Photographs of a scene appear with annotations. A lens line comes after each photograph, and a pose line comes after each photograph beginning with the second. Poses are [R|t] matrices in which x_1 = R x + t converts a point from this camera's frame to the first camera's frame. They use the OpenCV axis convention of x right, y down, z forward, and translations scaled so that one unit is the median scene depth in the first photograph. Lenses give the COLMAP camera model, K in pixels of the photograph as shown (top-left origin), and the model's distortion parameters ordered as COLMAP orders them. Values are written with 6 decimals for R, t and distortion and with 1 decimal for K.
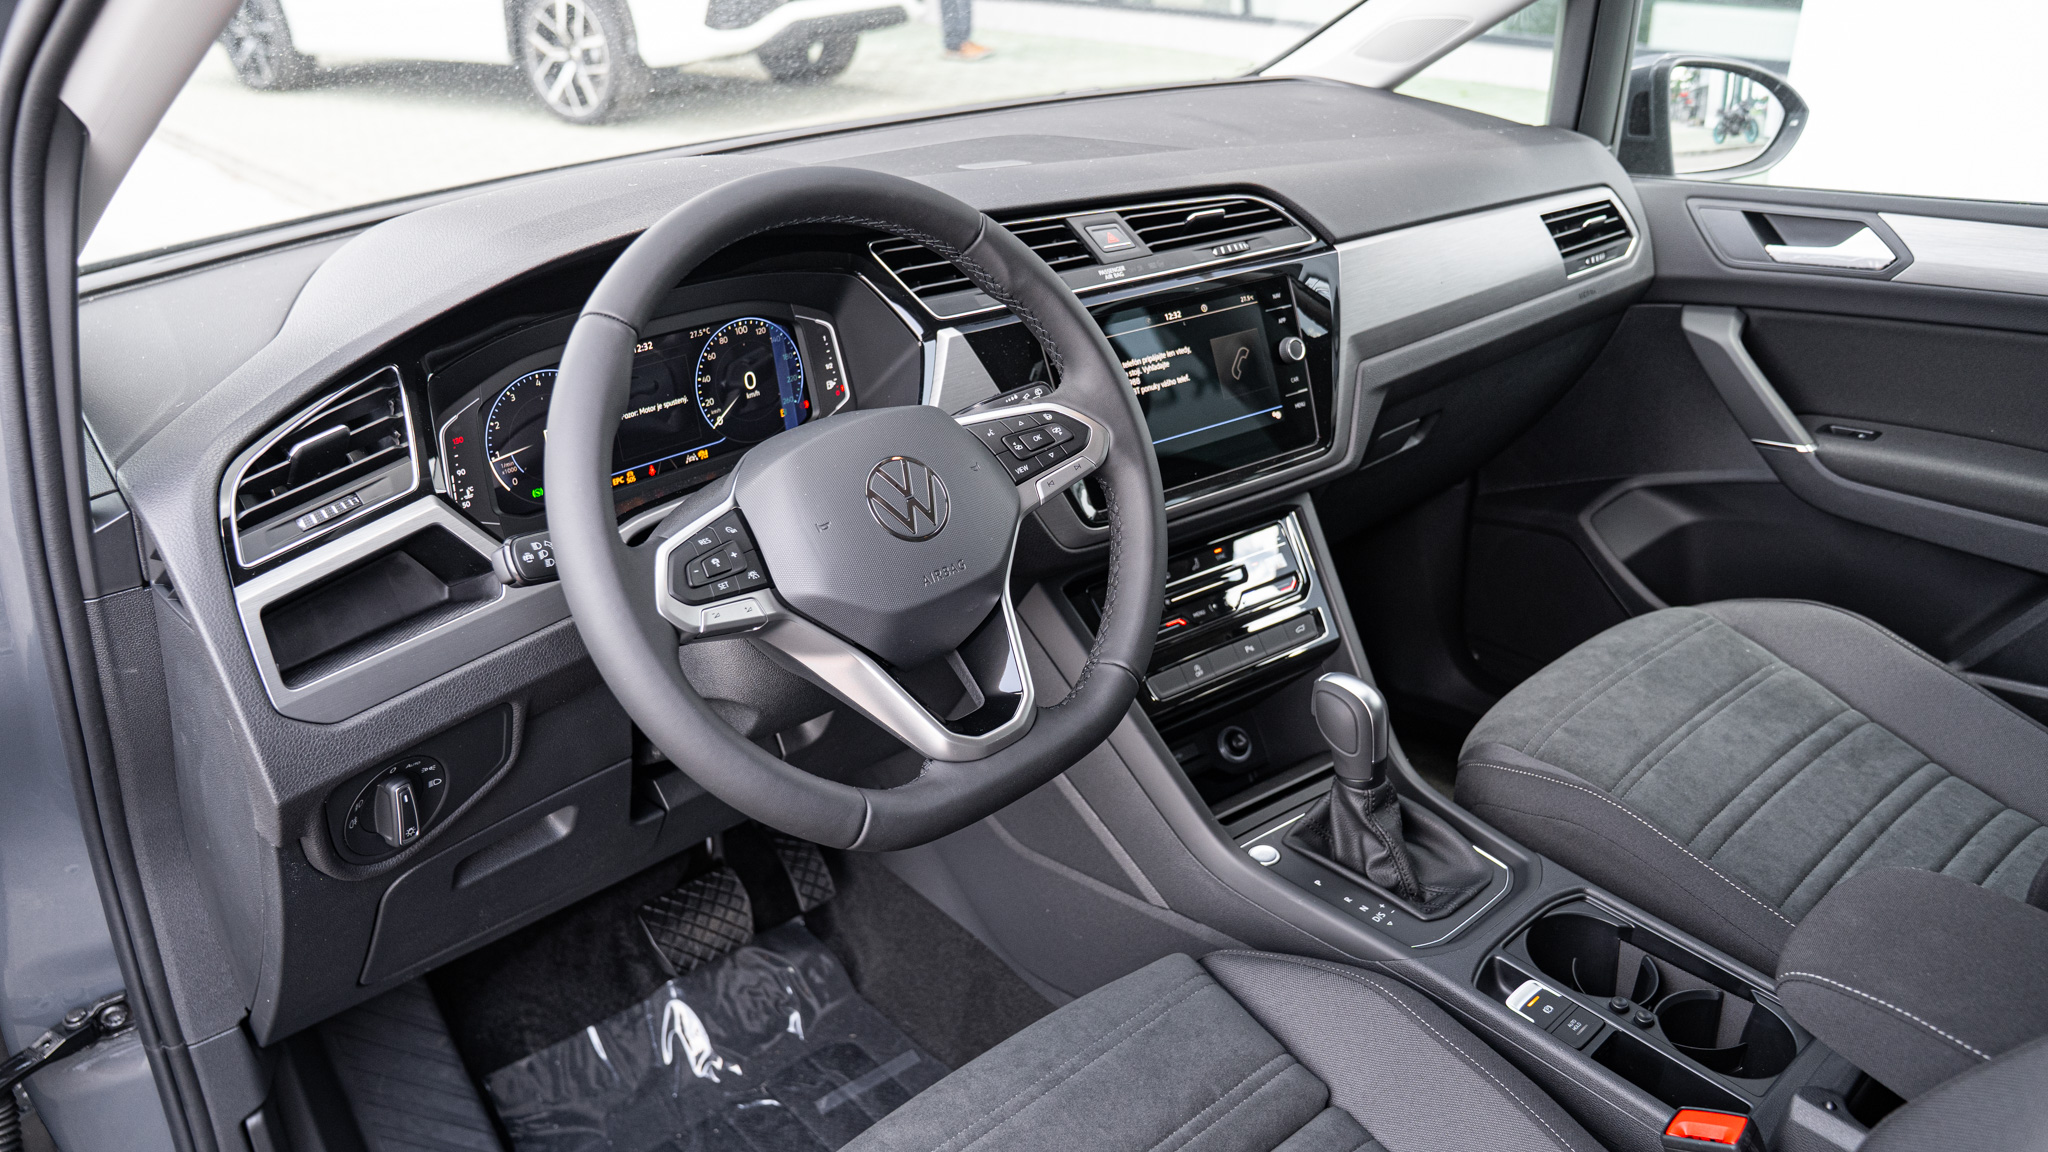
lens RADIAL K [[1530.9, 0, 1037.3], [0, 1530.9, 577.7], [0, 0, 1]] dist [-0.065789, 0.004271]
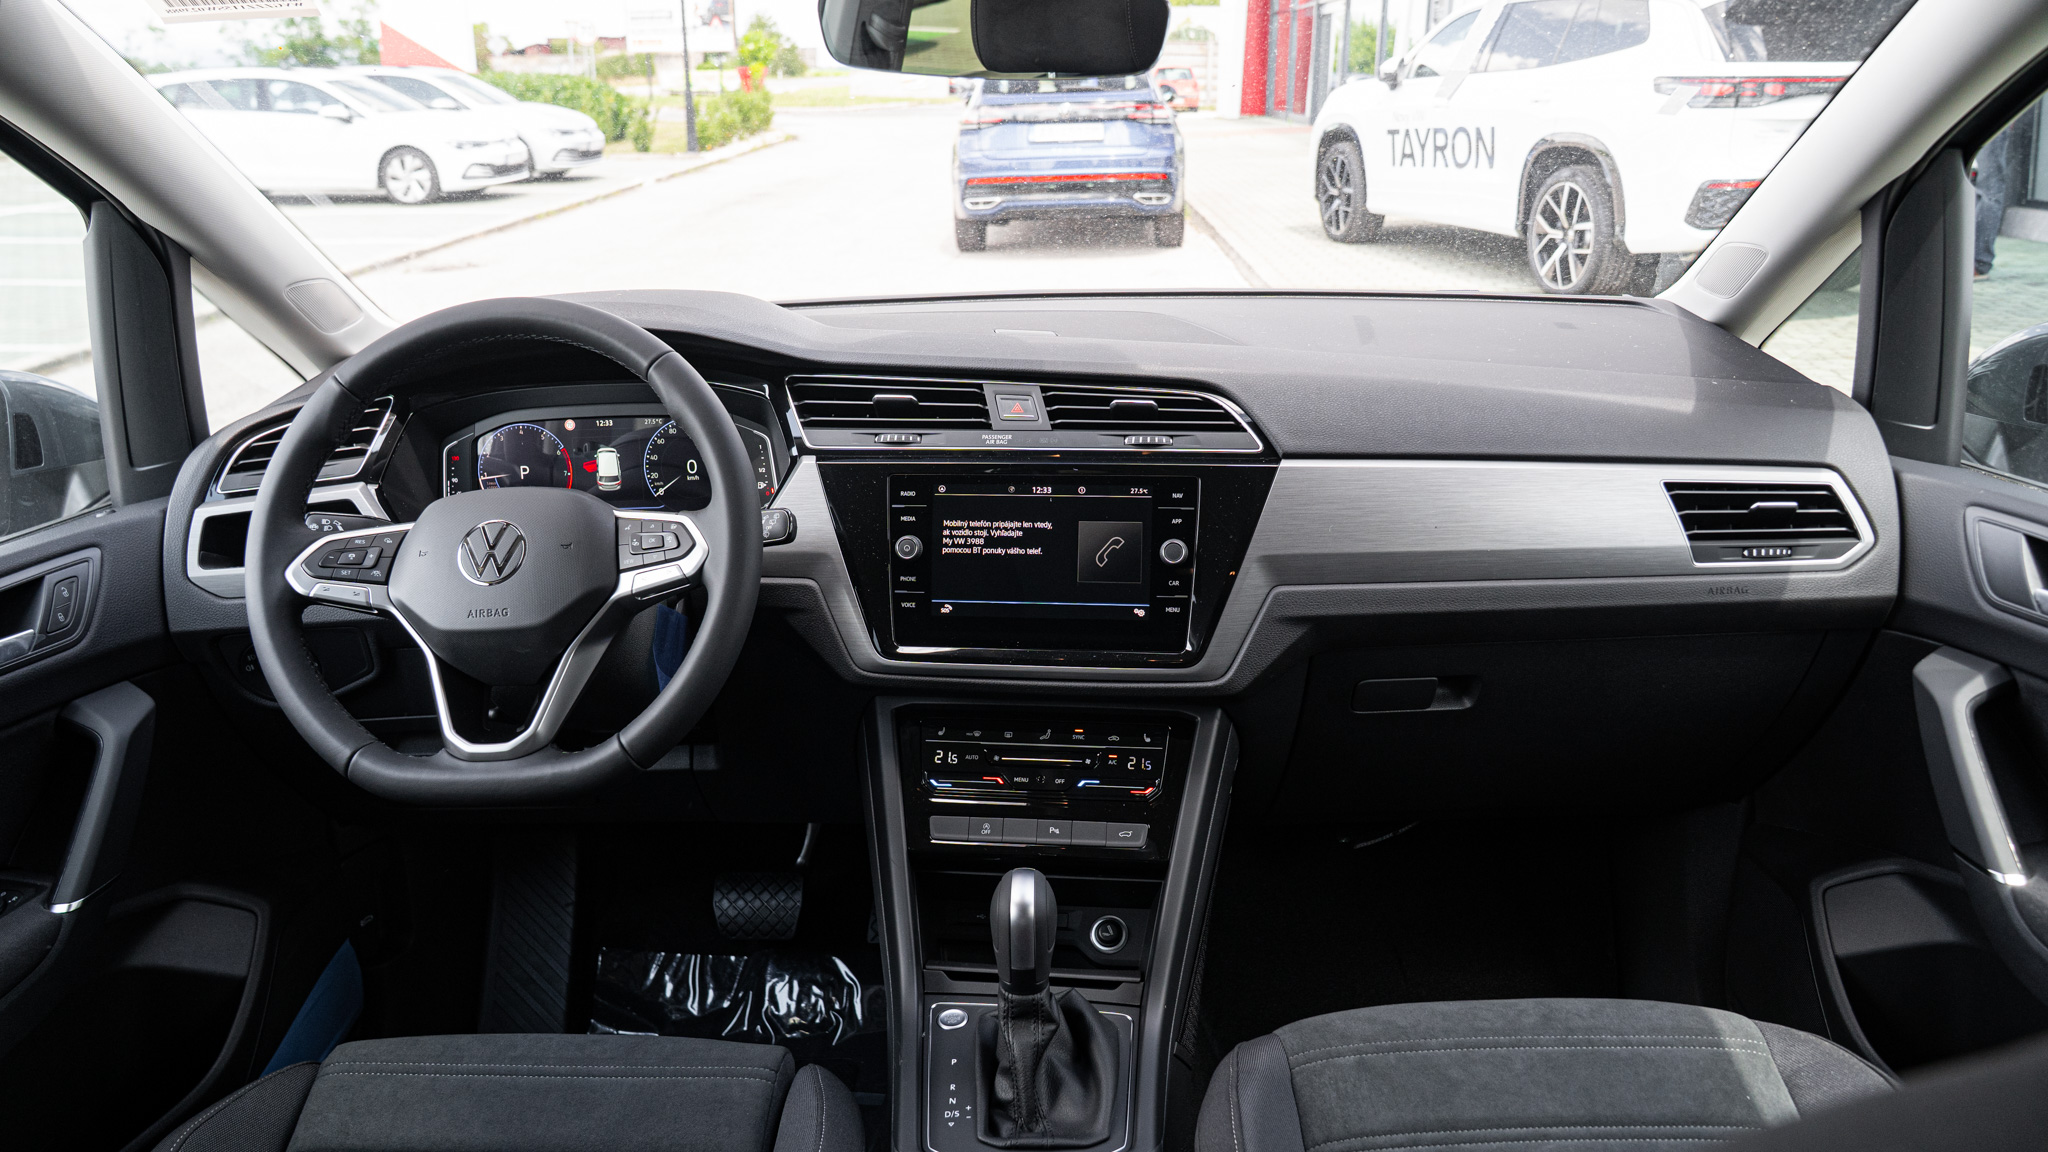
lens RADIAL K [[1422.7, 0, 1024.0], [0, 1422.7, 576.0], [0, 0, 1]] dist [-0.129969, 0.093250]
pose [[0.724648, 0.230891, -0.649288, 0.685435], [-0.288210, 0.957383, 0.018791, -0.124292], [0.625956, 0.173514, 0.760310, 0.257362]]
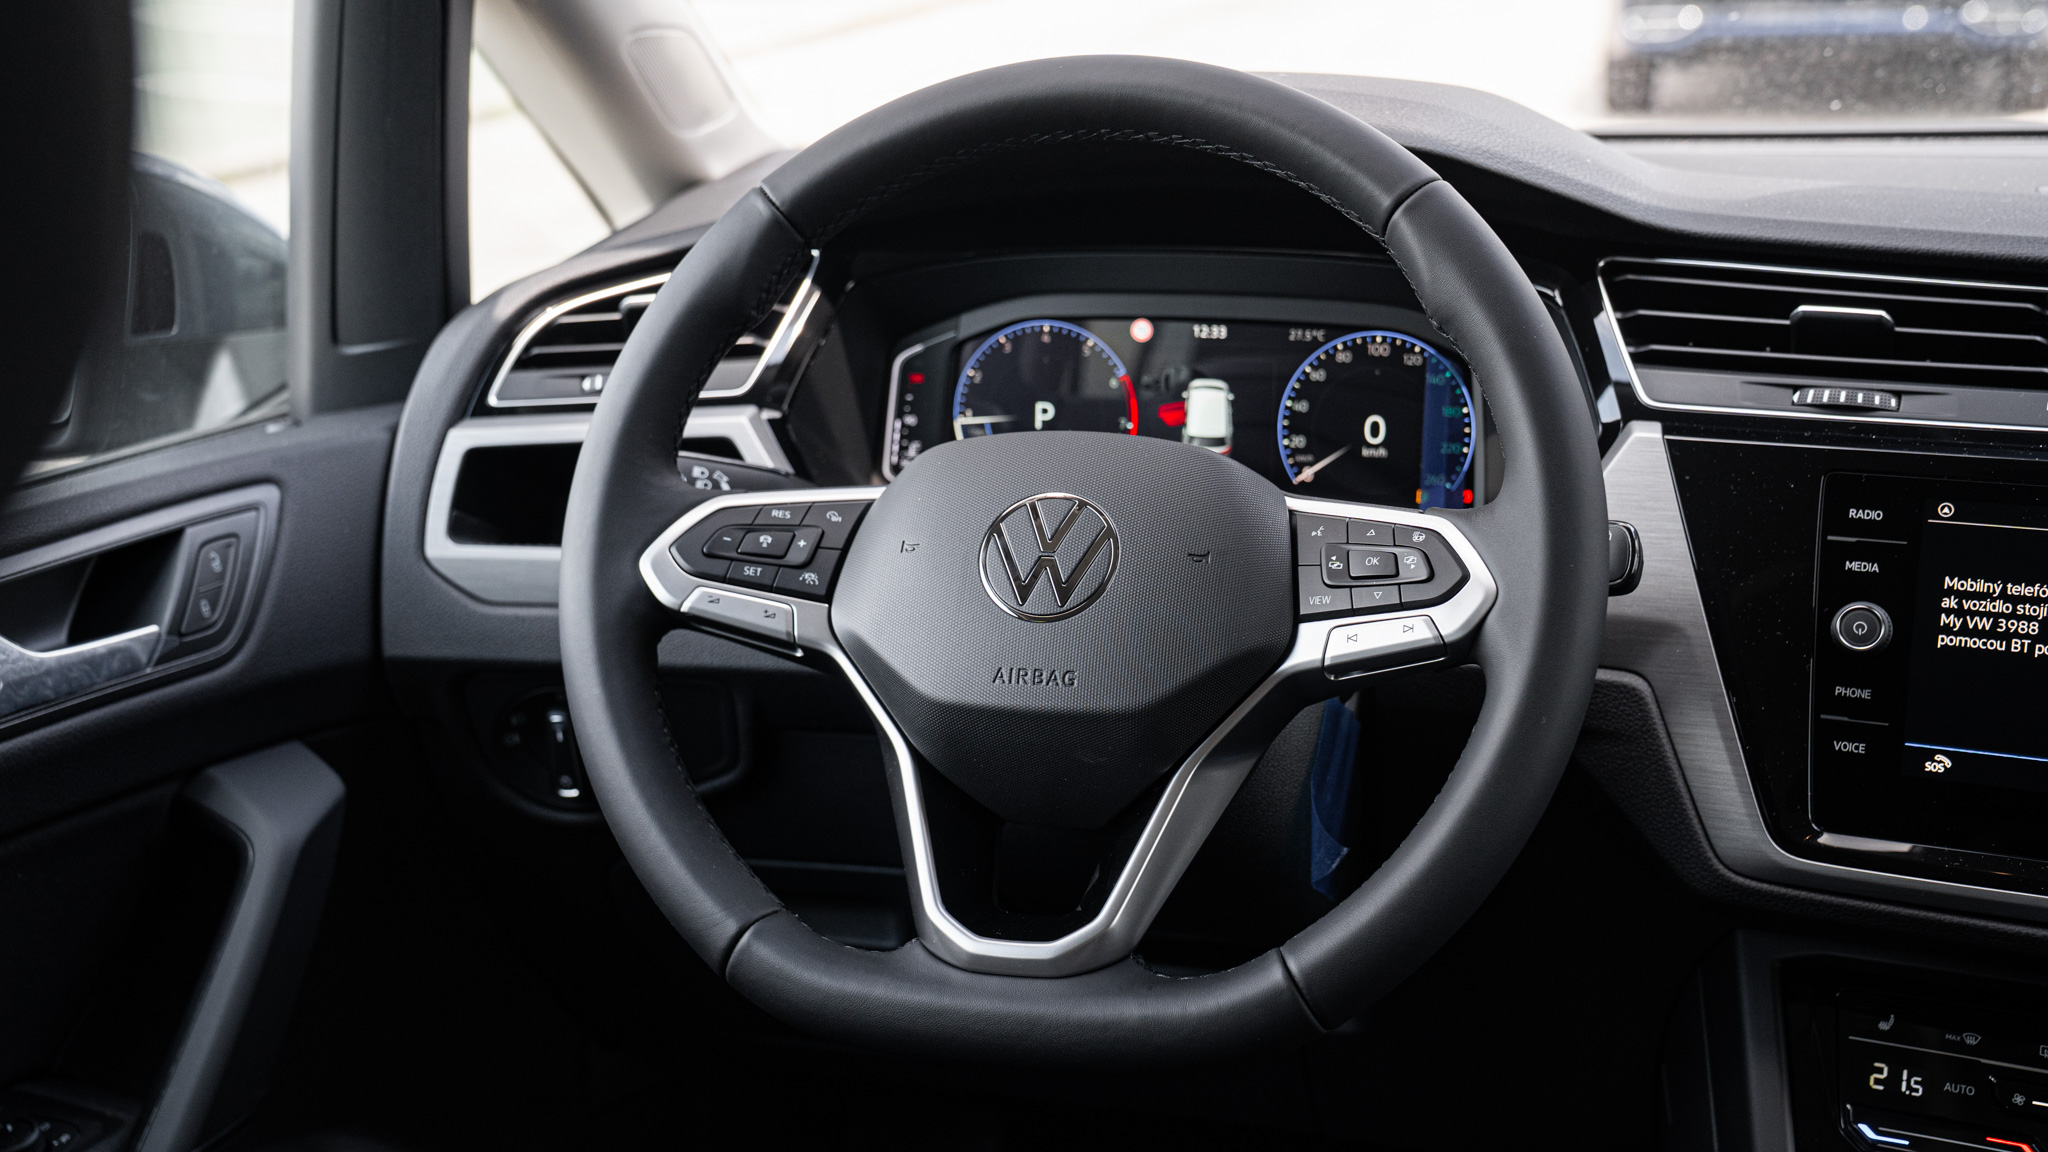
lens RADIAL K [[2487.5, 0, 1024.0], [0, 2487.5, 576.0], [0, 0, 1]] dist [0.010768, 0.381299]
pose [[0.526489, 0.257076, -0.810384, 0.515123], [-0.366307, 0.928768, 0.056649, -0.066996], [0.767221, 0.267024, 0.583155, 0.255015]]
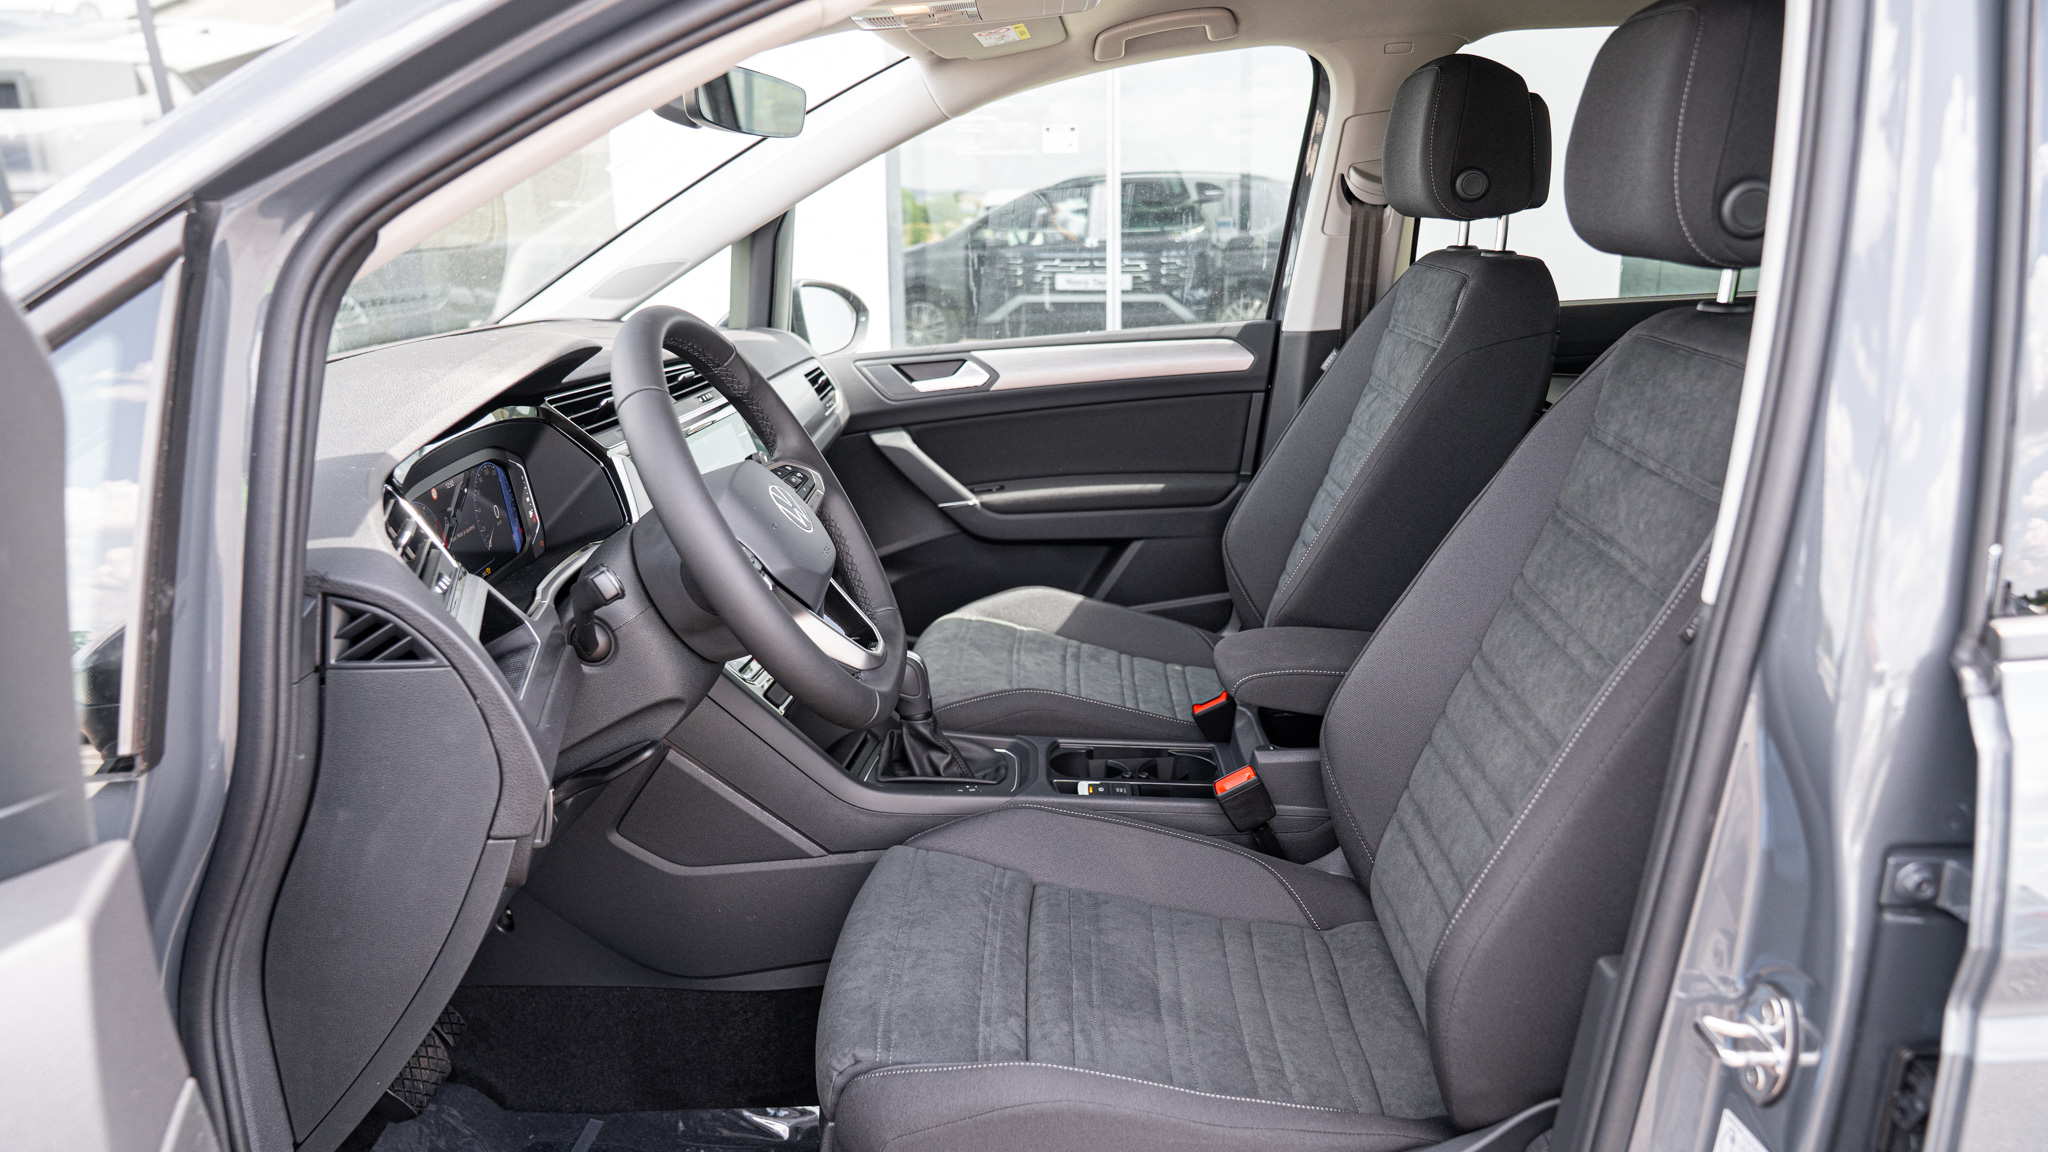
lens RADIAL K [[1422.7, 0, 1024.0], [0, 1422.7, 576.0], [0, 0, 1]] dist [-0.129969, 0.093250]
pose [[0.685840, -0.188644, 0.702877, -0.617788], [0.318983, 0.946024, -0.057350, 0.109322], [-0.654120, 0.263539, 0.708996, -0.072646]]
